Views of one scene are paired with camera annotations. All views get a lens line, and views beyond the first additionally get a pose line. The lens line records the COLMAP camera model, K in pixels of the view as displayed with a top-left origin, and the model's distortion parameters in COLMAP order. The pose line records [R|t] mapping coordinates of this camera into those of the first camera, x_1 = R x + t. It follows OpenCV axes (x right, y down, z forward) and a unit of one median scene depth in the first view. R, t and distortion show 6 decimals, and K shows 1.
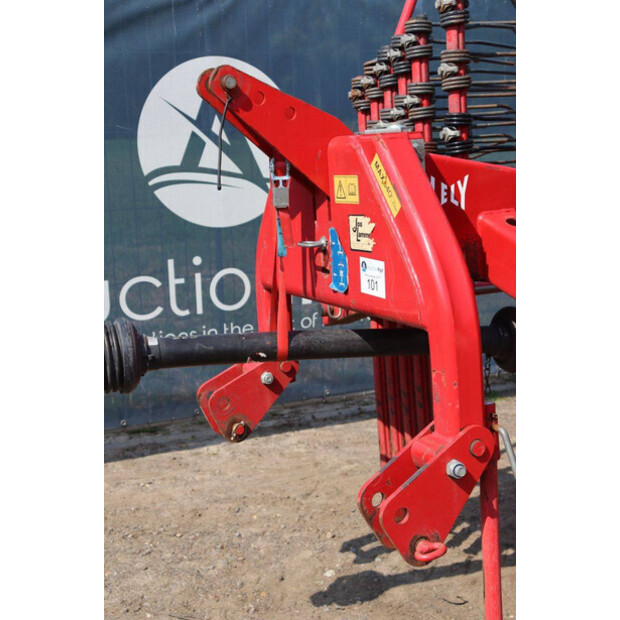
lens RADIAL K [[999.0, 0, 309.3], [0, 999.0, 319.4], [0, 0, 1]] dist [0.168069, 0.043490]
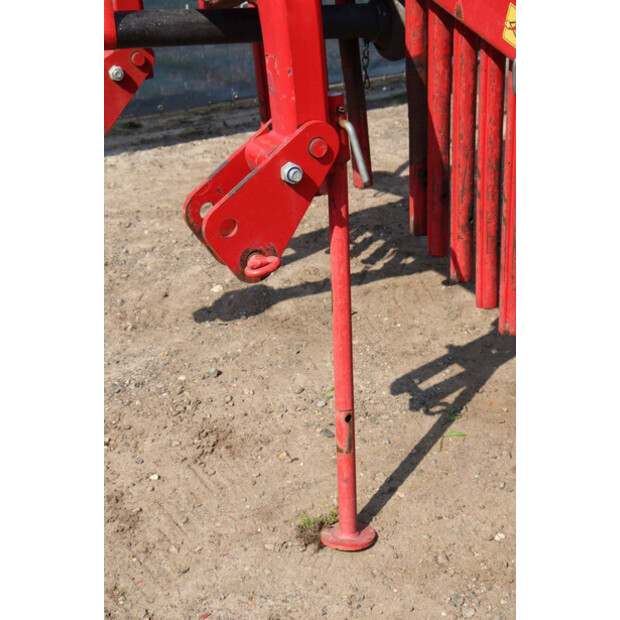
lens RADIAL K [[1019.0, 0, 310.0], [0, 1019.0, 310.0], [0, 0, 1]] dist [0.140624, 0.074962]
pose [[0.999287, -0.026149, 0.027240, 0.082737], [0.017843, 0.962794, 0.269647, 0.016126], [-0.033278, -0.268969, 0.962574, 0.078334]]
